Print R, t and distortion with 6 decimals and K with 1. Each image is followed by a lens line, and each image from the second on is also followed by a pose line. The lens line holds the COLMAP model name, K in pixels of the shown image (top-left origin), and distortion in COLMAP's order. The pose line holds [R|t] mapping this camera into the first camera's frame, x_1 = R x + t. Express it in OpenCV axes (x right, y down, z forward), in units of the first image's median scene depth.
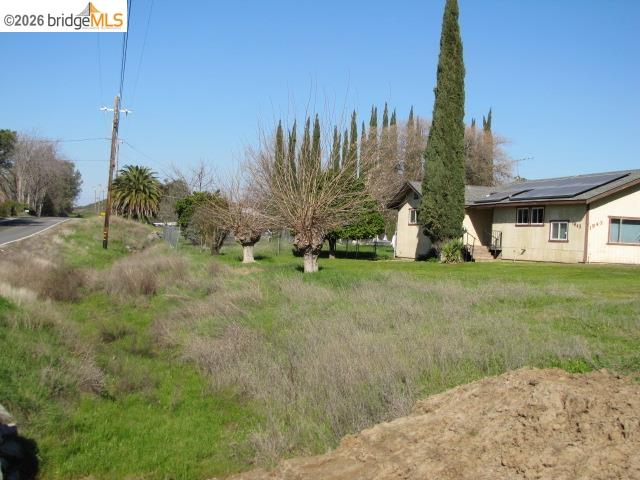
lens RADIAL K [[930.8, 0, 319.6], [0, 930.8, 228.4], [0, 0, 1]] dist [0.020442, 0.033644]
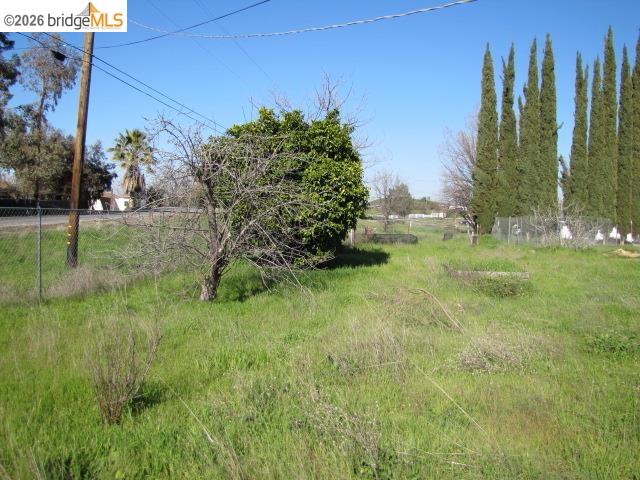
lens RADIAL K [[537.2, 0, 320.7], [0, 537.2, 237.6], [0, 0, 1]] dist [-0.182885, 0.159446]
pose [[0.945969, 0.008077, -0.324156, -0.064920], [0.002603, 0.999468, 0.032499, 0.001681], [0.324246, -0.031586, 0.945445, 1.186074]]
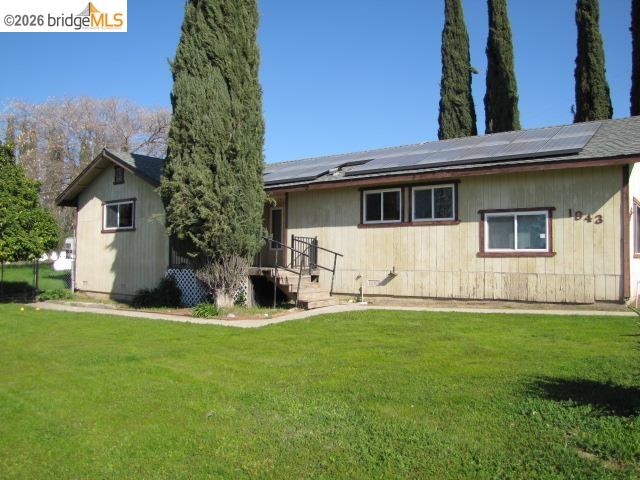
lens RADIAL K [[537.2, 0, 320.7], [0, 537.2, 237.6], [0, 0, 1]] dist [-0.182885, 0.159446]
pose [[0.817535, -0.017065, 0.575626, 0.026791], [0.023358, 0.999721, -0.003536, 0.003664], [-0.575405, 0.016336, 0.817706, 0.770410]]
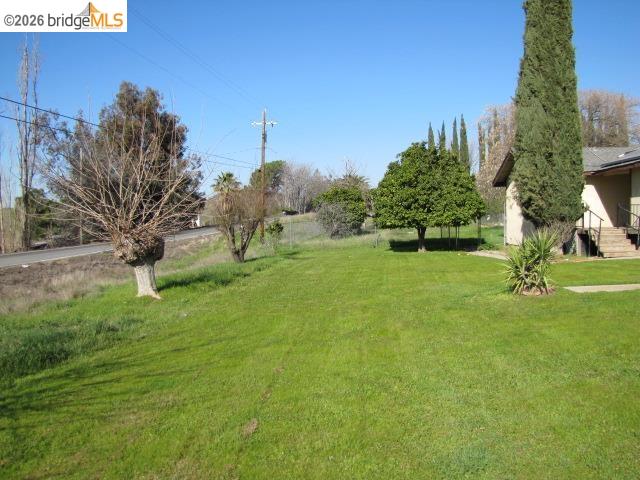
lens RADIAL K [[537.2, 0, 320.7], [0, 537.2, 237.6], [0, 0, 1]] dist [-0.182885, 0.159446]
pose [[0.932757, -0.053262, -0.356549, 0.111133], [0.067878, 0.997284, 0.028596, 0.000210], [0.354057, -0.050875, 0.933839, 0.595700]]
